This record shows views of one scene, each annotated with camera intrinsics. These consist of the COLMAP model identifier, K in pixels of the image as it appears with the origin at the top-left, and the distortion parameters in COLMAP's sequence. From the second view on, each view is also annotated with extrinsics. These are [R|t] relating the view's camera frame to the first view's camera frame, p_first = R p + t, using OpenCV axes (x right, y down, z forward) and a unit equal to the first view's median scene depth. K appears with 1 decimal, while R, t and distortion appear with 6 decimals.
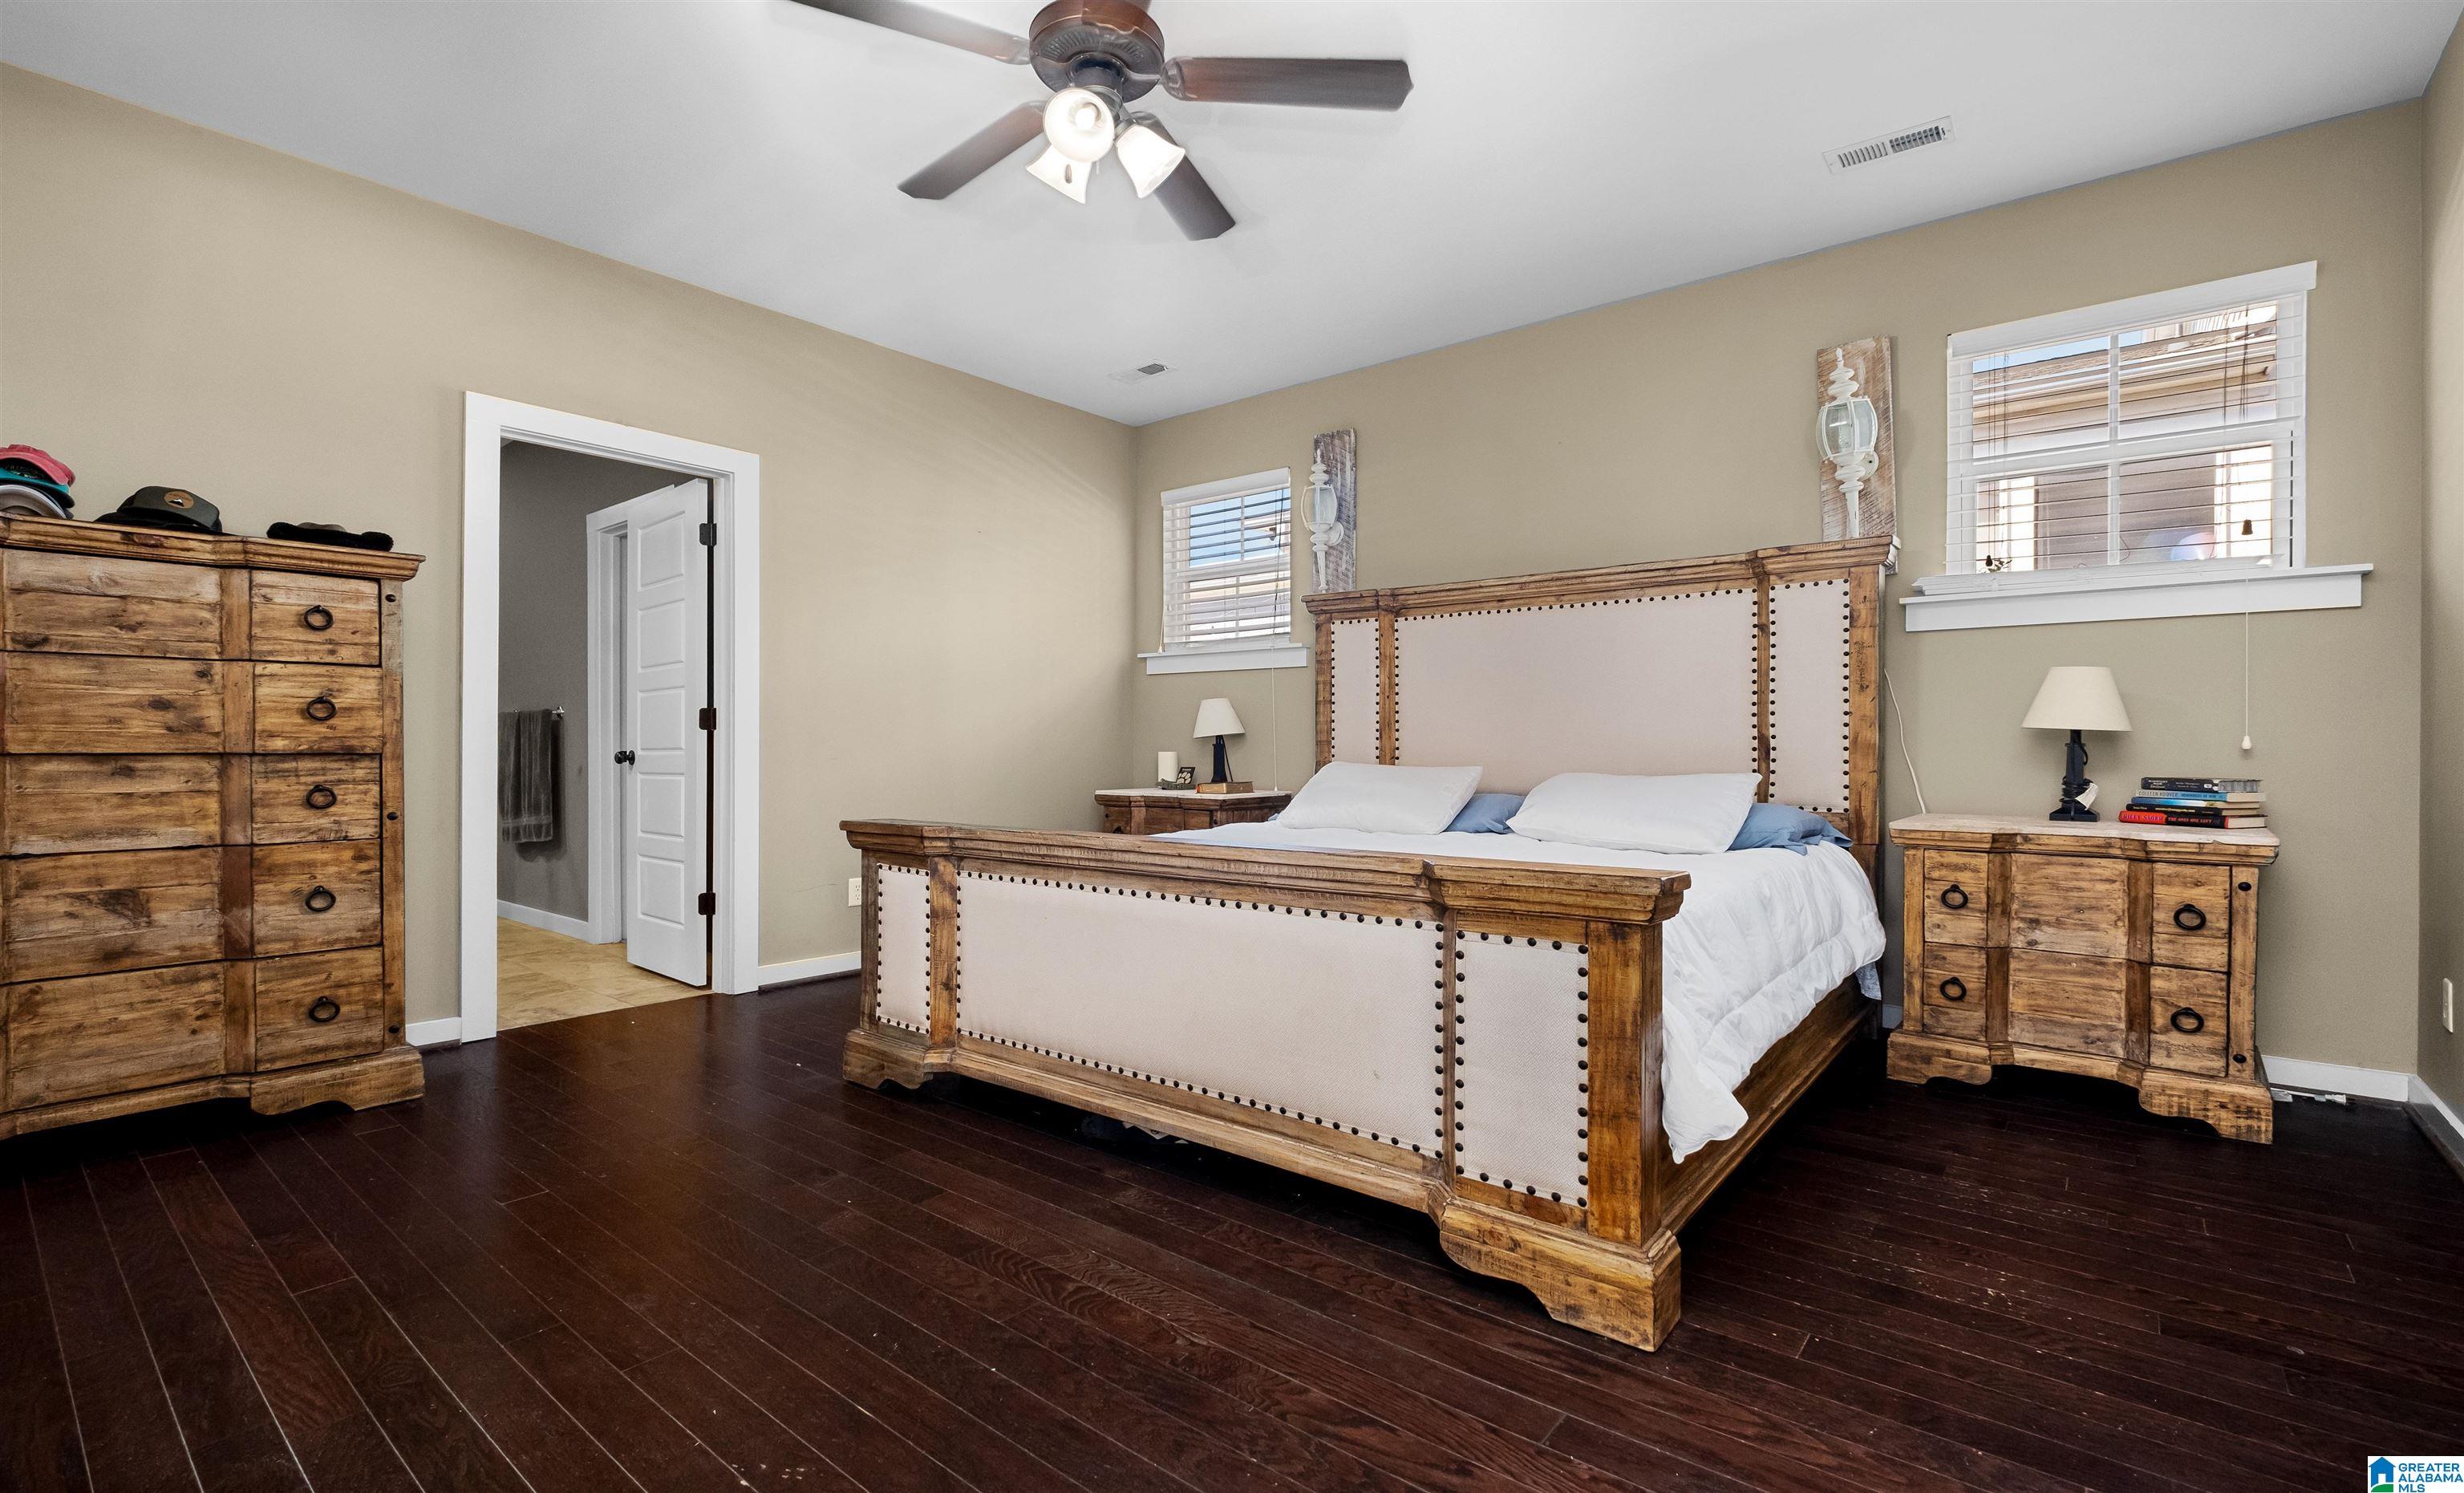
lens RADIAL K [[1075.5, 0, 1230.5], [0, 1075.5, 747.7], [0, 0, 1]] dist [0.000688, 0.000034]
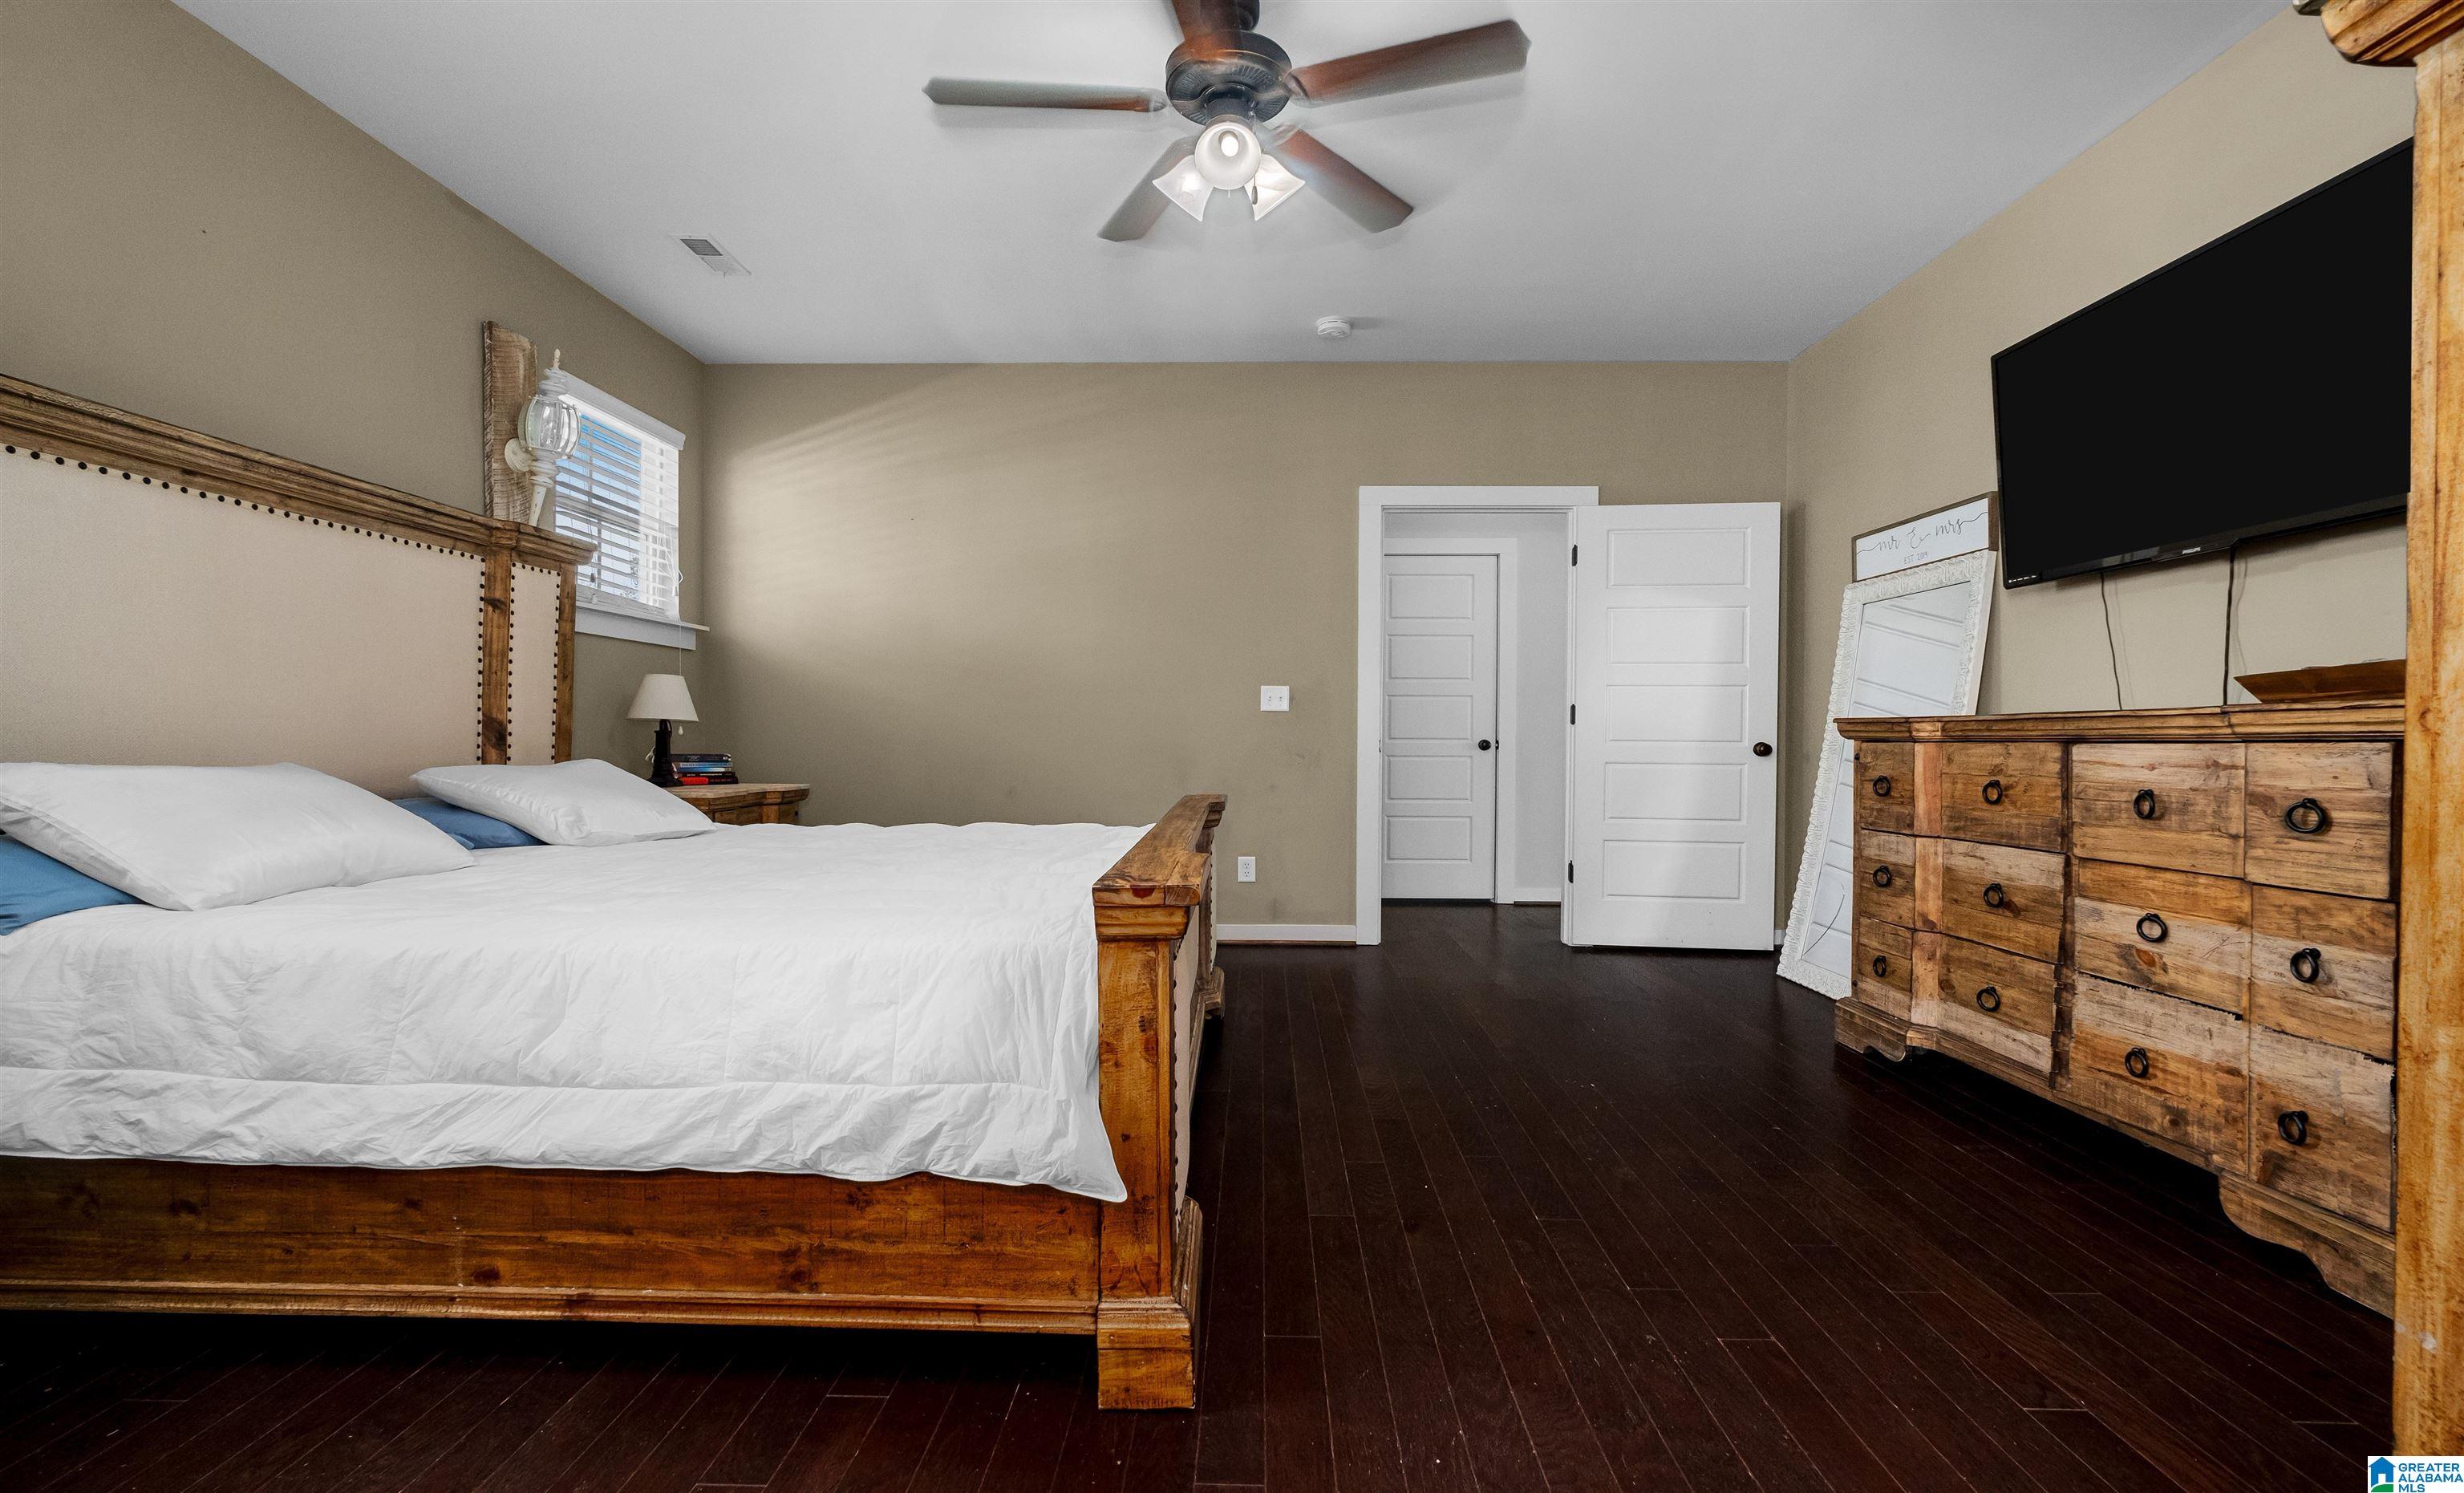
lens RADIAL K [[1075.5, 0, 1231.5], [0, 1075.5, 748.1], [0, 0, 1]] dist [0.000688, 0.000034]
pose [[-0.609777, -0.016273, 0.792406, -0.659471], [-0.011123, 0.999866, 0.011974, -0.005155], [-0.792495, -0.001513, -0.609876, 1.116830]]
